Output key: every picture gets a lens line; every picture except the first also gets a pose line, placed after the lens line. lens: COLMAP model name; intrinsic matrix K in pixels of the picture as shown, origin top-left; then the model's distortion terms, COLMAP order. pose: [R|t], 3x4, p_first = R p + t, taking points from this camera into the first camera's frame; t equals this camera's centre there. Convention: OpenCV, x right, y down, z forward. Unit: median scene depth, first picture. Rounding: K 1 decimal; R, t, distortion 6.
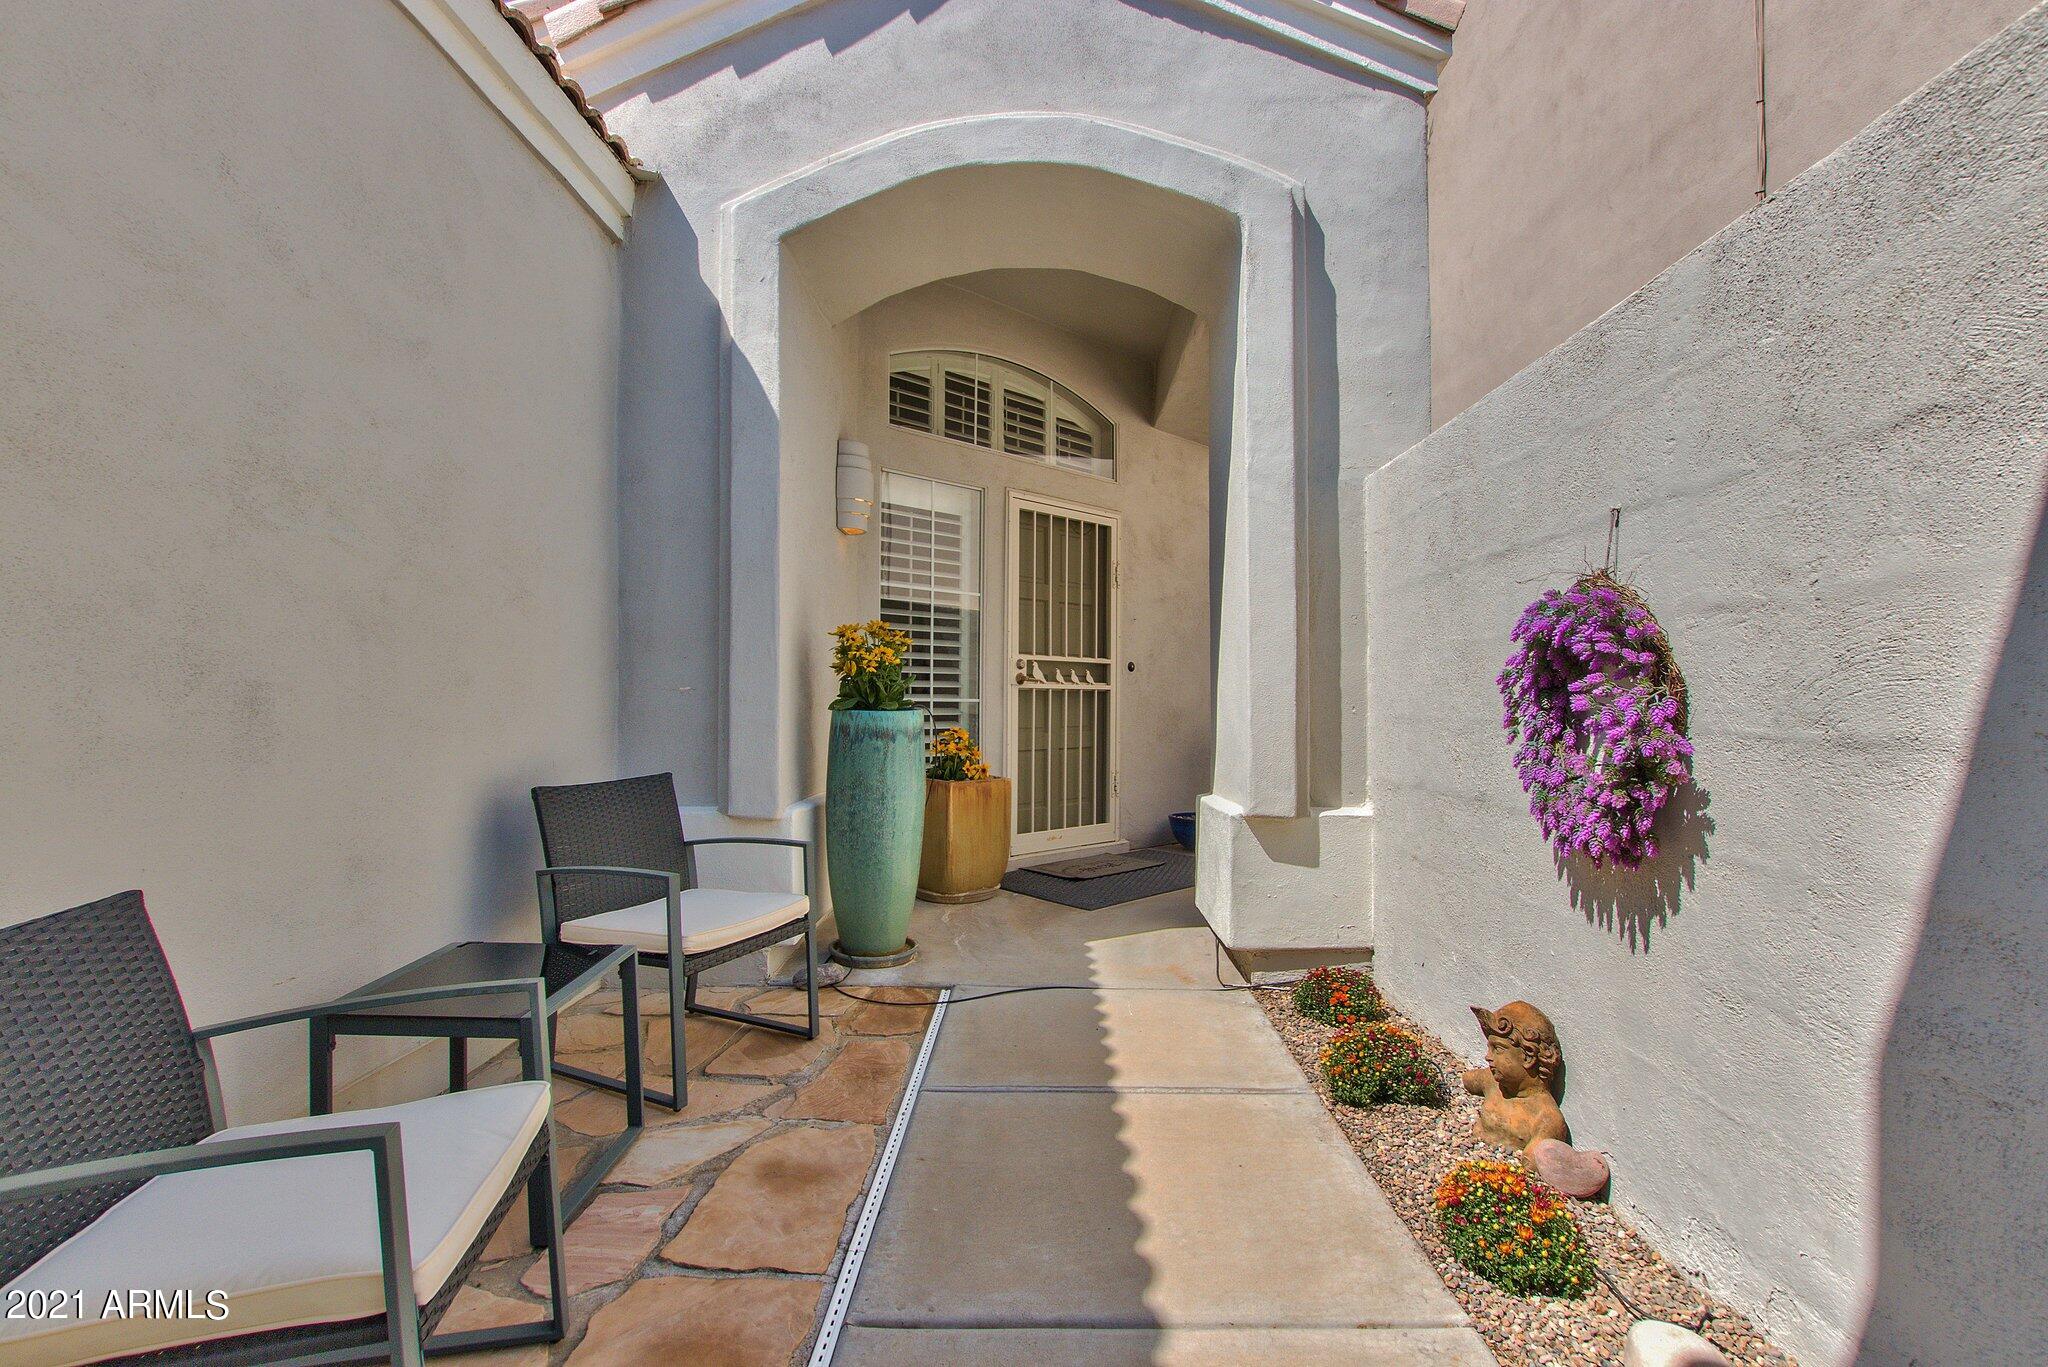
lens RADIAL K [[948.4, 0, 1027.7], [0, 948.4, 697.4], [0, 0, 1]] dist [-0.011540, 0.005255]
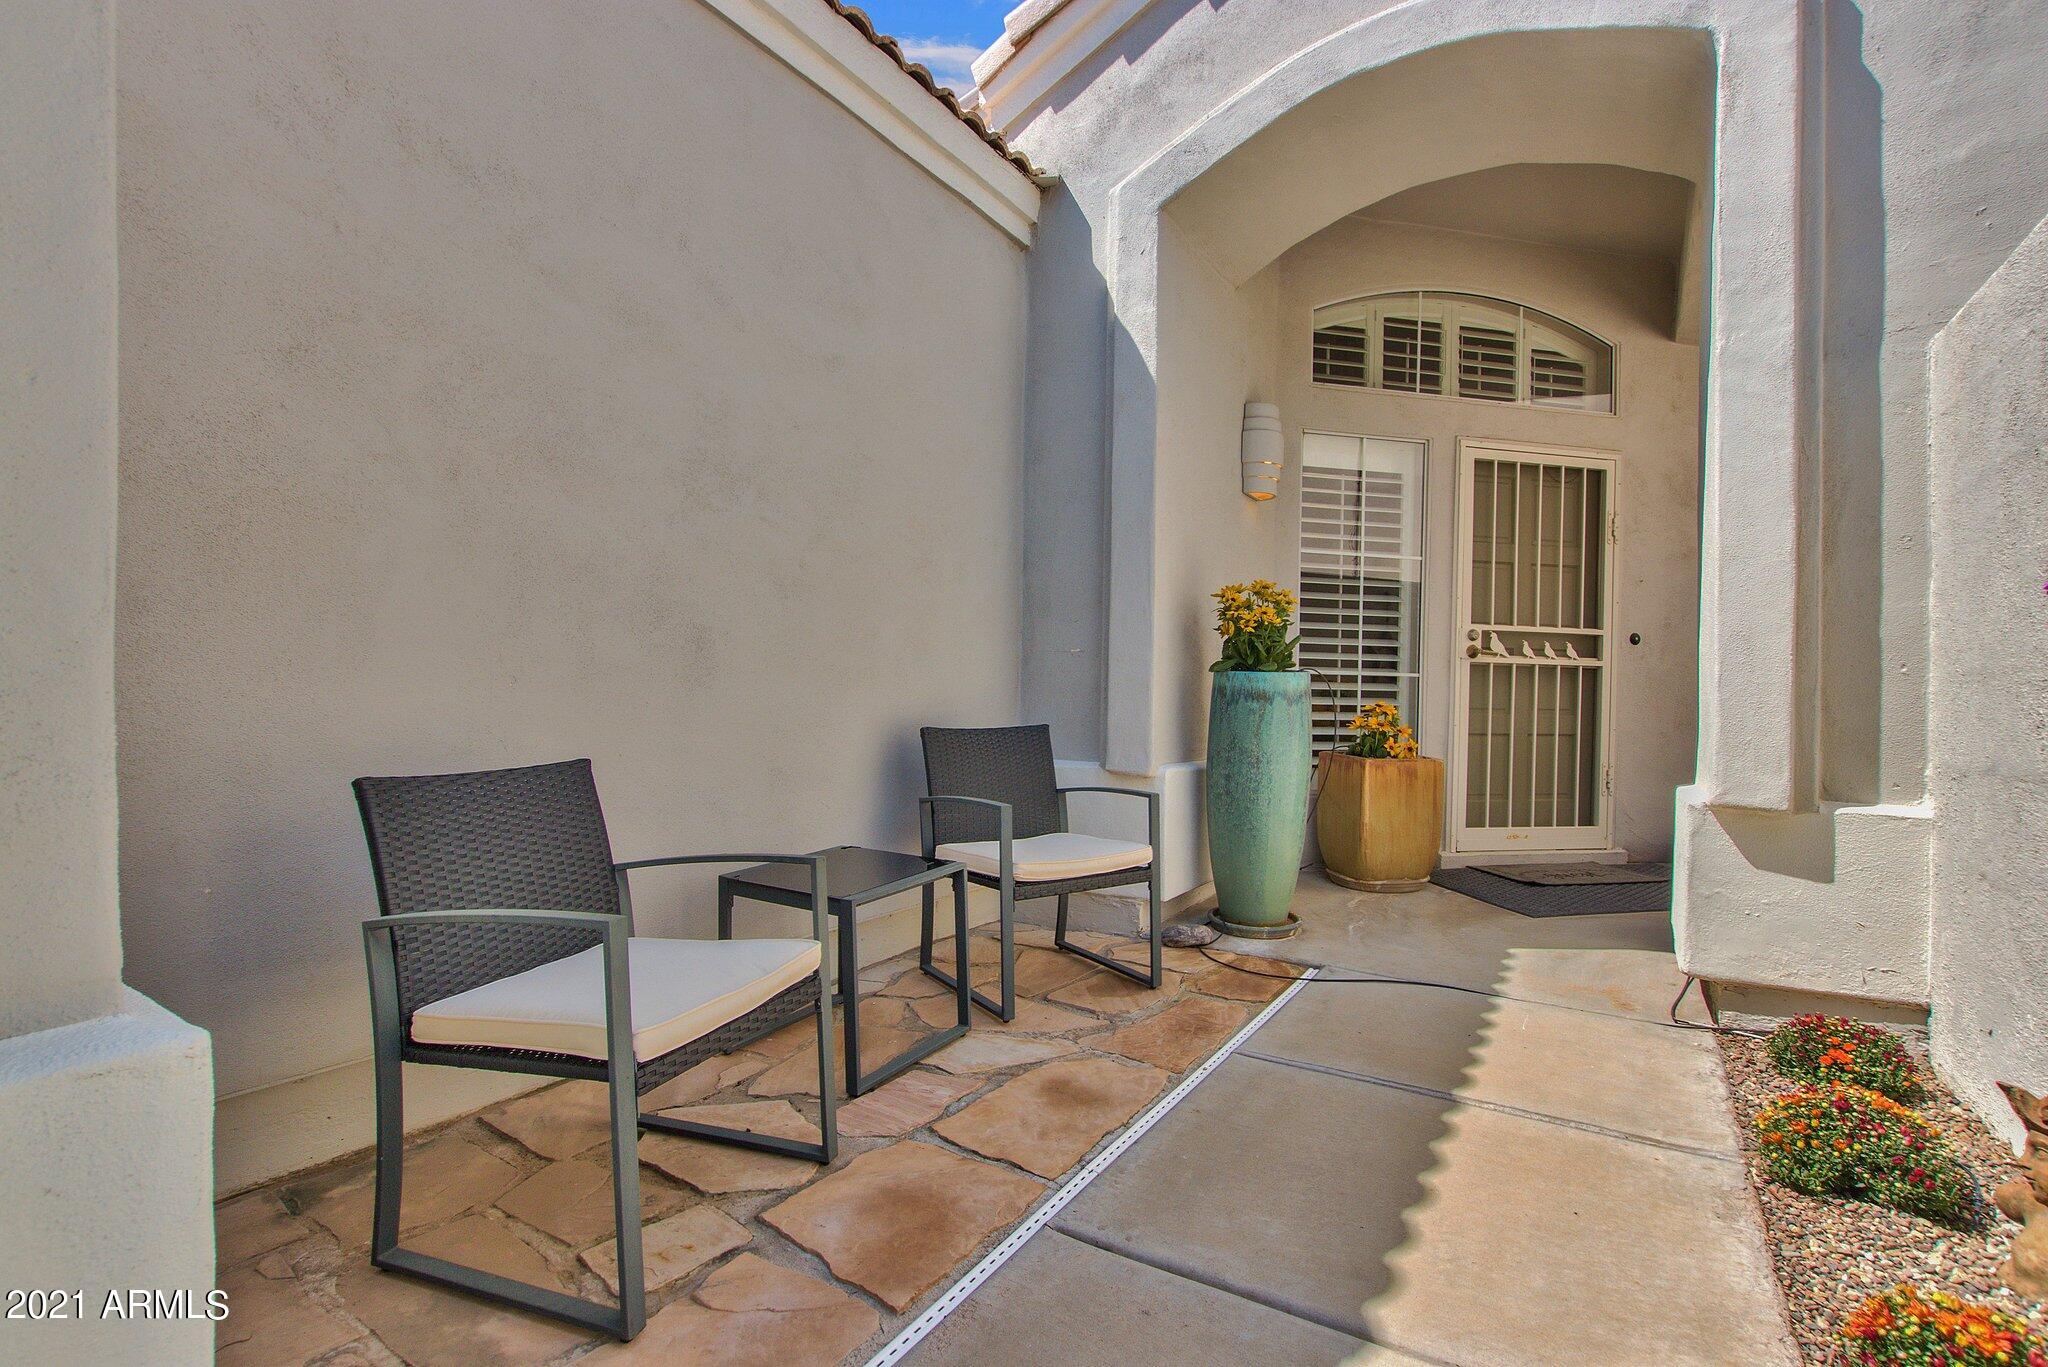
lens RADIAL K [[948.4, 0, 1017.4], [0, 948.4, 696.1], [0, 0, 1]] dist [-0.011540, 0.005255]
pose [[0.855727, 0.012685, -0.517272, 0.142605], [-0.012919, 0.999912, 0.003147, 0.040689], [0.517266, 0.003990, 0.855815, 0.048848]]
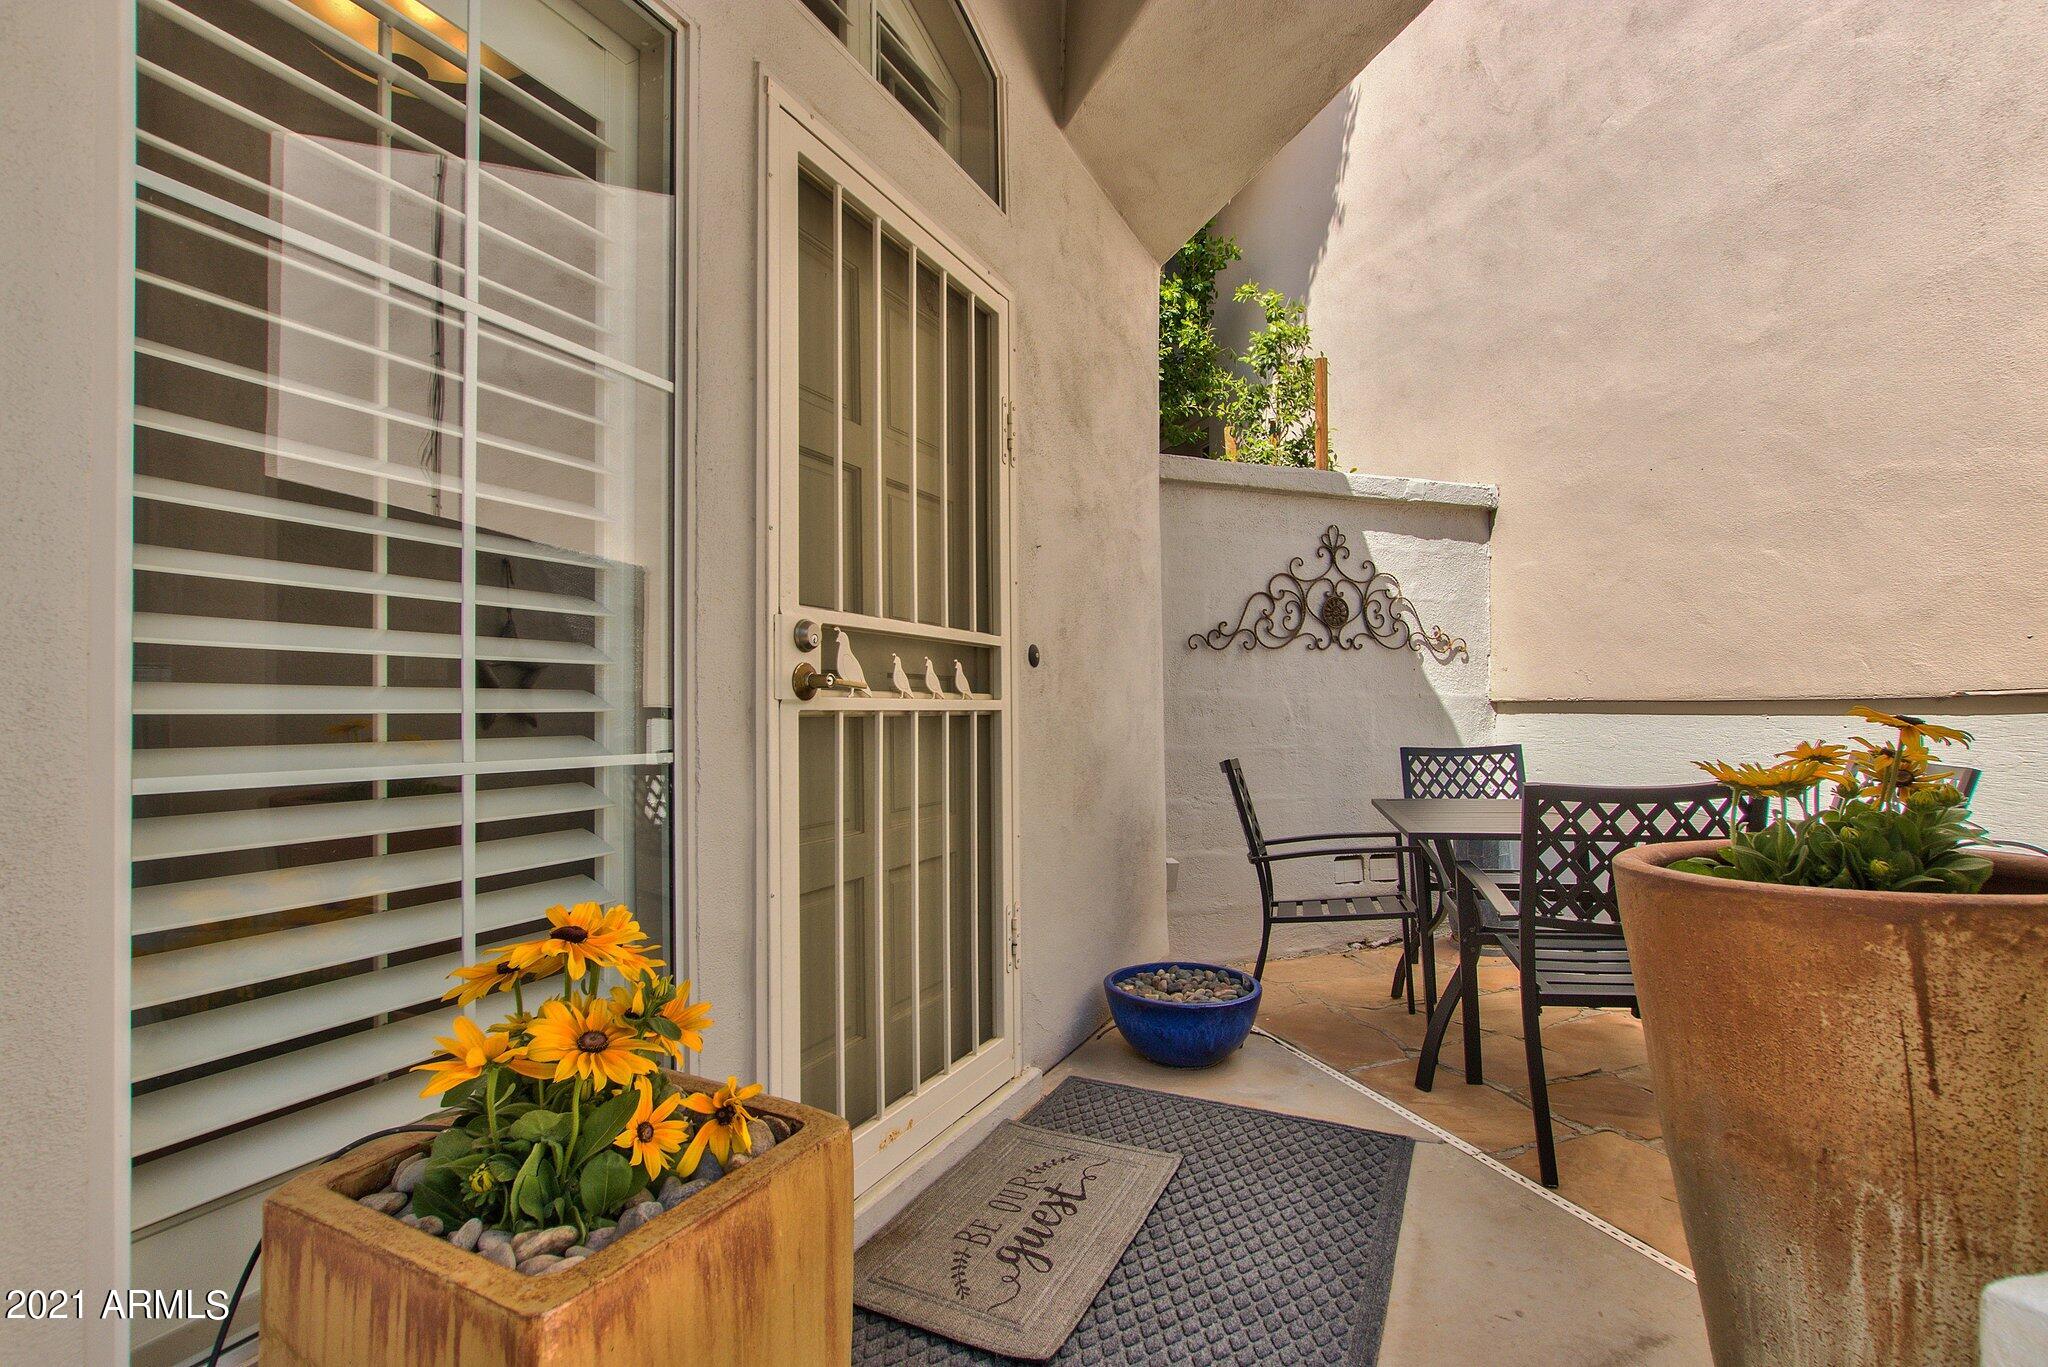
lens RADIAL K [[948.4, 0, 1031.4], [0, 948.4, 692.3], [0, 0, 1]] dist [-0.011540, 0.005255]
pose [[0.937458, -0.006359, 0.348040, -0.079585], [0.012351, 0.999811, -0.015001, -0.017147], [-0.347879, 0.018361, 0.937359, 1.125191]]
